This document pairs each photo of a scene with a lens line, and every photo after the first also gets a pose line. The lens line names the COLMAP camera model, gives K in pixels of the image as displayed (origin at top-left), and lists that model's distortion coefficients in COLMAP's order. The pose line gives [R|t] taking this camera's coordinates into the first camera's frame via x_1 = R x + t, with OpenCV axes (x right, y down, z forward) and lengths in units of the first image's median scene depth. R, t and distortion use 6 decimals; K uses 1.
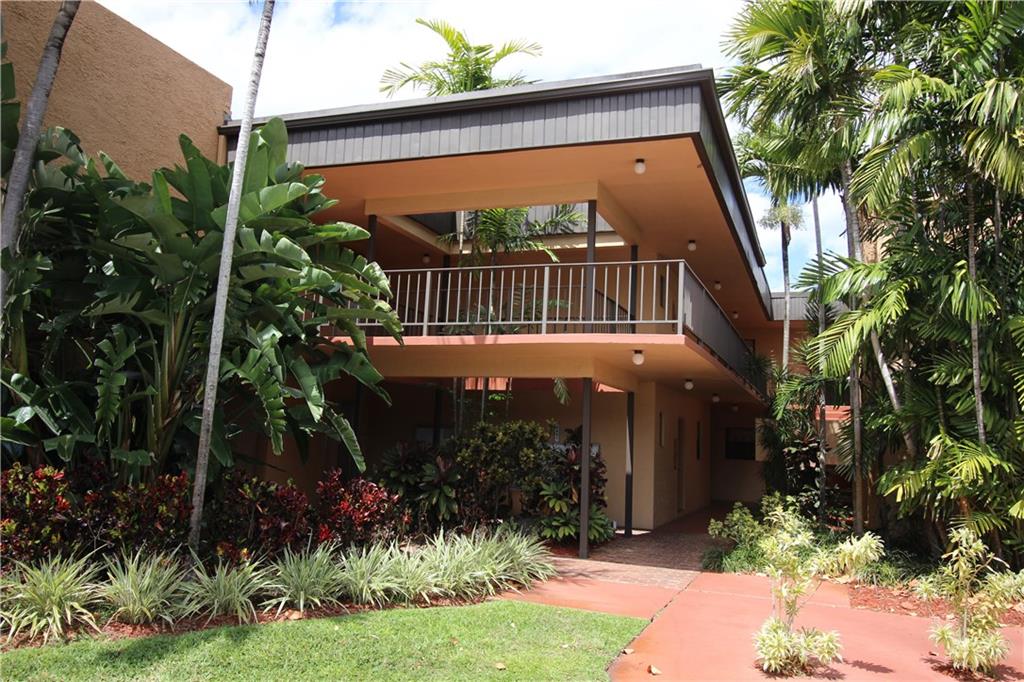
lens RADIAL K [[803.4, 0, 512.8], [0, 803.4, 331.6], [0, 0, 1]] dist [0.014404, -0.003024]
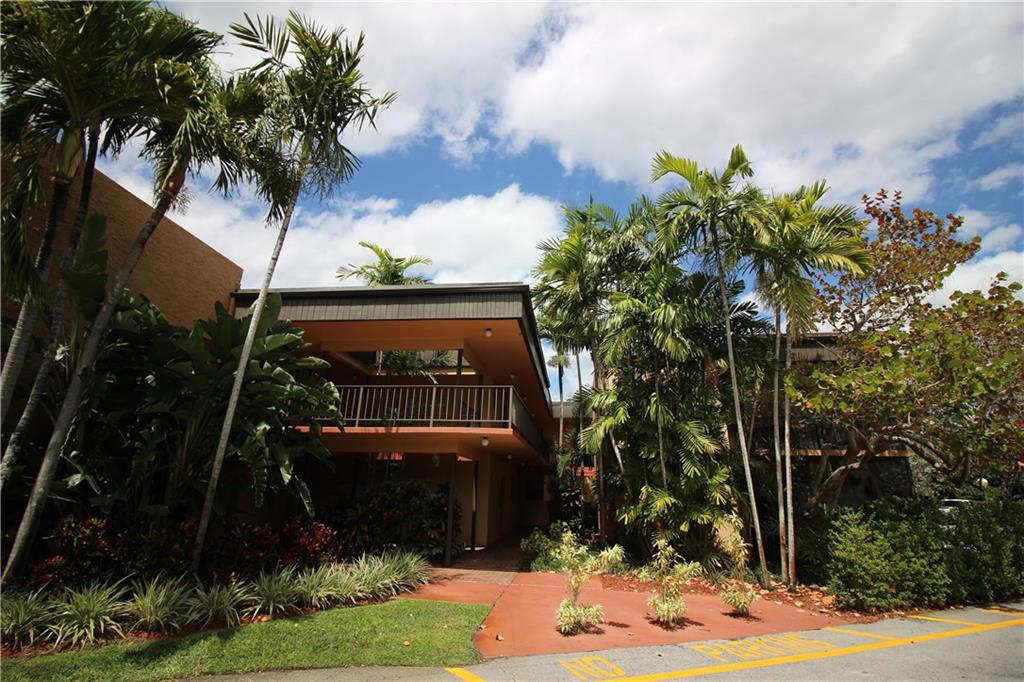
lens RADIAL K [[472.6, 0, 511.7], [0, 472.6, 332.8], [0, 0, 1]] dist [-0.007217, -0.007628]
pose [[0.972511, 0.058167, 0.225477, -0.038927], [-0.015974, 0.982683, -0.184607, -0.014038], [-0.232310, 0.175931, 0.956598, -0.032295]]
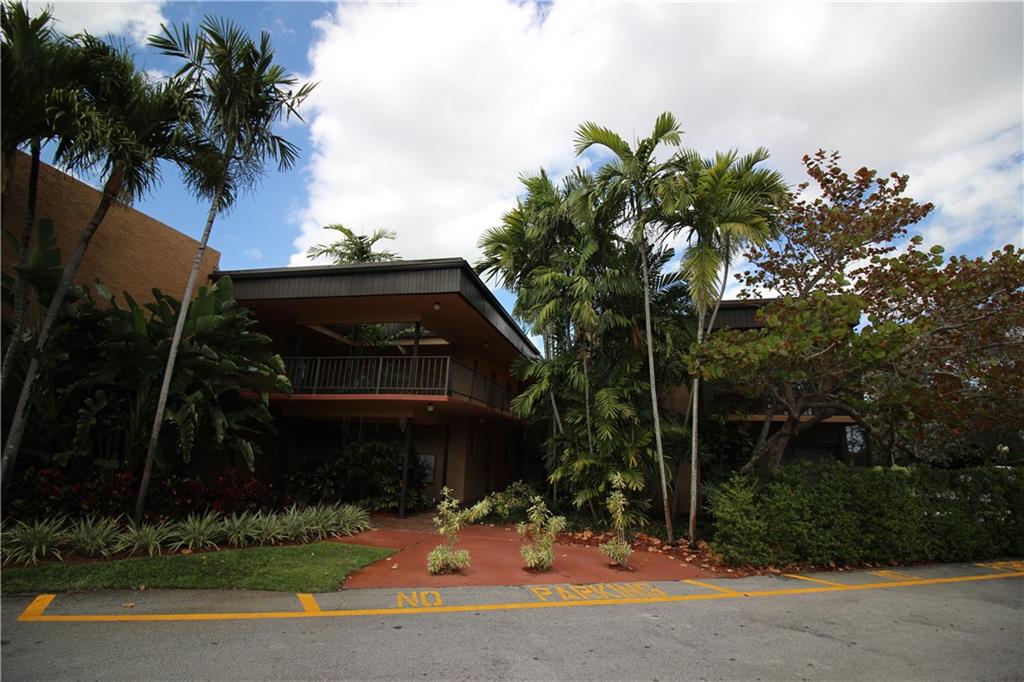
lens RADIAL K [[472.6, 0, 507.0], [0, 472.6, 334.0], [0, 0, 1]] dist [-0.007217, -0.007628]
pose [[0.990800, 0.026144, 0.132782, 0.231299], [-0.011764, 0.994087, -0.107947, -0.026302], [-0.134819, 0.105392, 0.985249, -0.157499]]
